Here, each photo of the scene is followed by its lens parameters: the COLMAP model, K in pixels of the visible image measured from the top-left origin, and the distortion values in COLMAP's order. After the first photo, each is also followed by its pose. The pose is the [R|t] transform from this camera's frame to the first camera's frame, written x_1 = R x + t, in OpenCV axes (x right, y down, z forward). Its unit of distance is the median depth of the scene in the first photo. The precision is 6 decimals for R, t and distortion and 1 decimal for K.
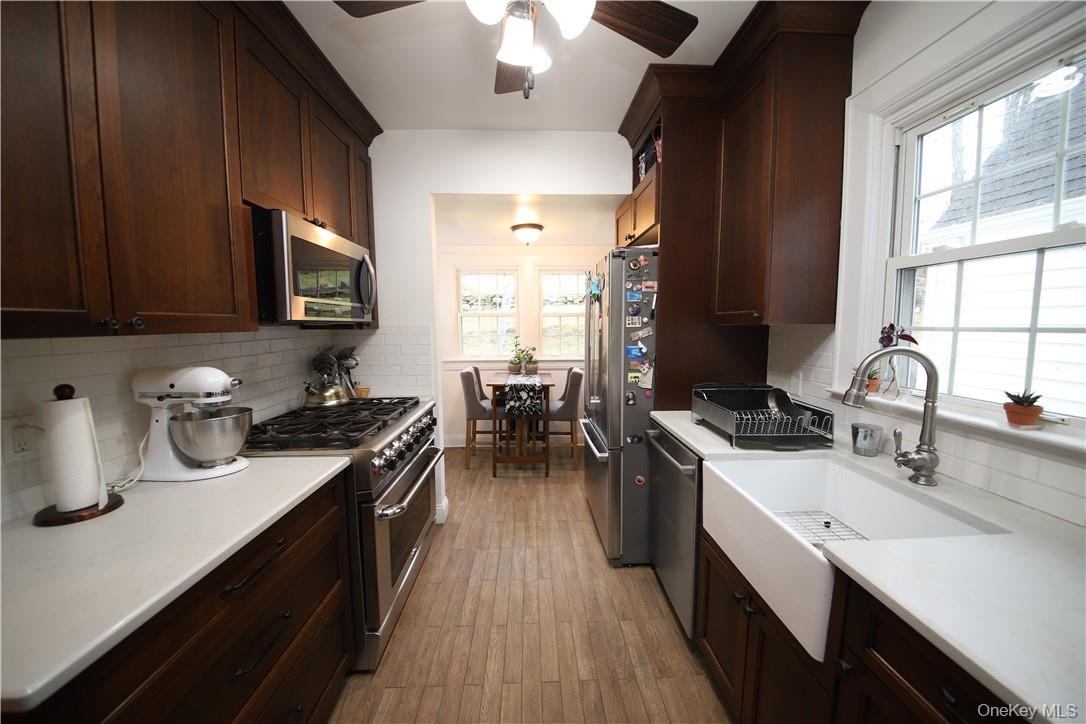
lens RADIAL K [[374.9, 0, 543.0], [0, 374.9, 362.0], [0, 0, 1]] dist [0.001841, -0.015589]
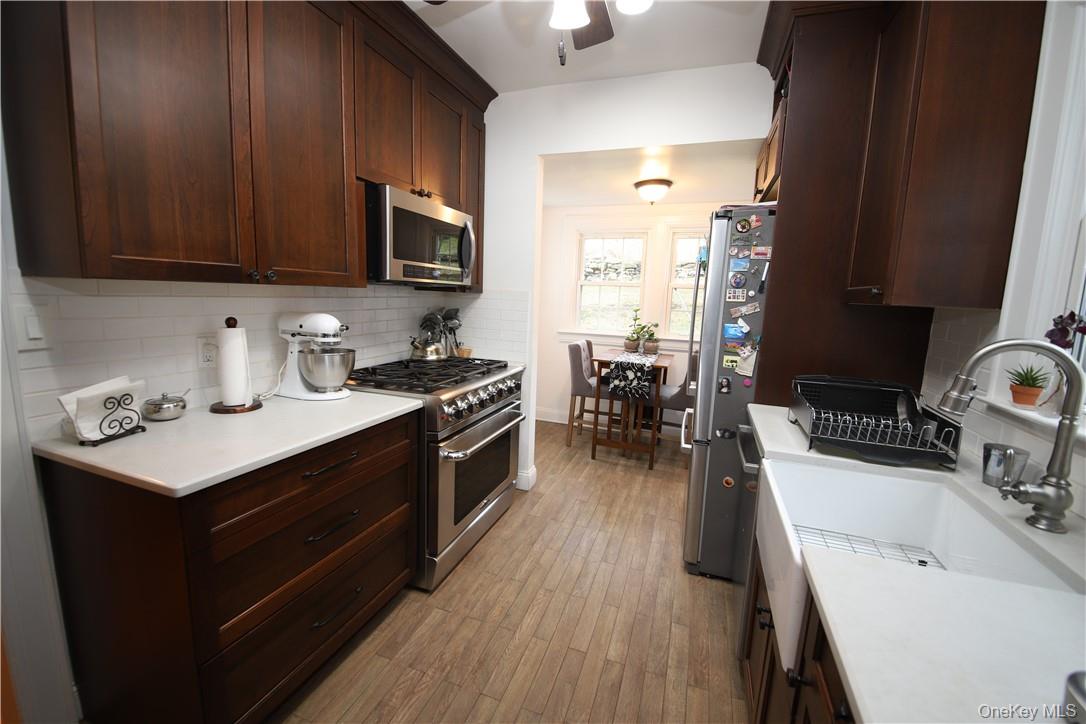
lens RADIAL K [[430.9, 0, 543.0], [0, 430.9, 362.0], [0, 0, 1]] dist [0.001983, -0.016068]
pose [[0.928603, 0.097049, -0.358159, 0.202631], [-0.079450, 0.994810, 0.063568, 0.015217], [0.362469, -0.030574, 0.931494, -0.065267]]
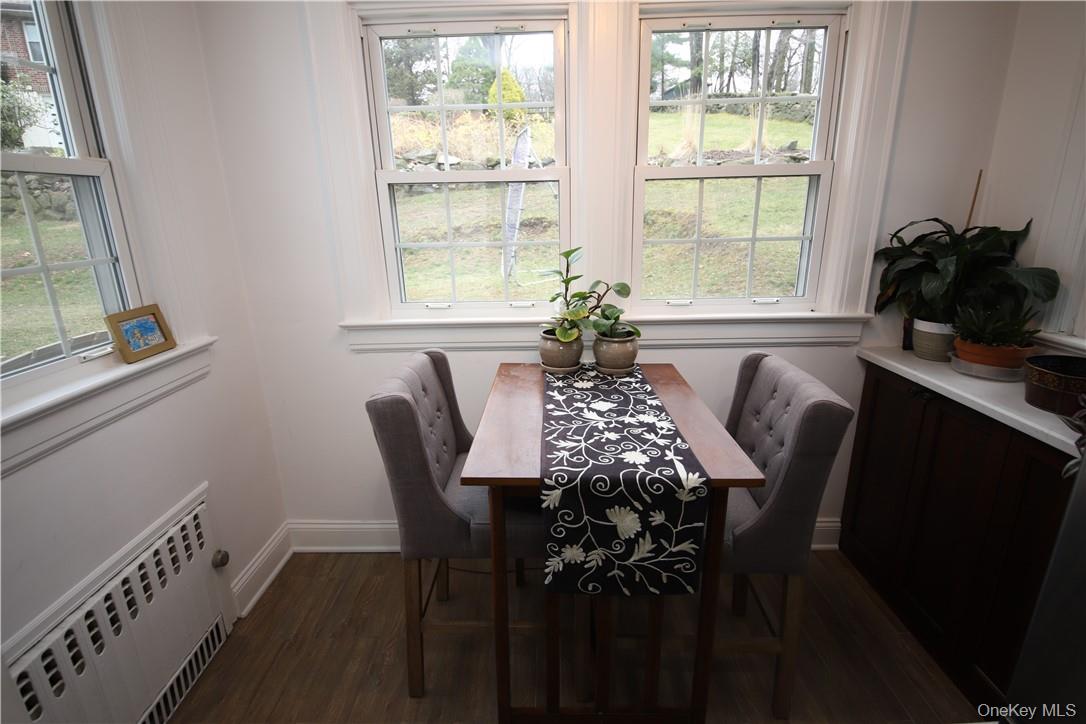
lens RADIAL K [[511.4, 0, 543.0], [0, 511.4, 362.0], [0, 0, 1]] dist [0.000294, 0.000022]
pose [[0.998936, -0.001982, -0.046065, -0.144430], [0.010291, 0.983460, 0.180833, -0.109189], [0.044945, -0.181114, 0.982435, 1.178988]]
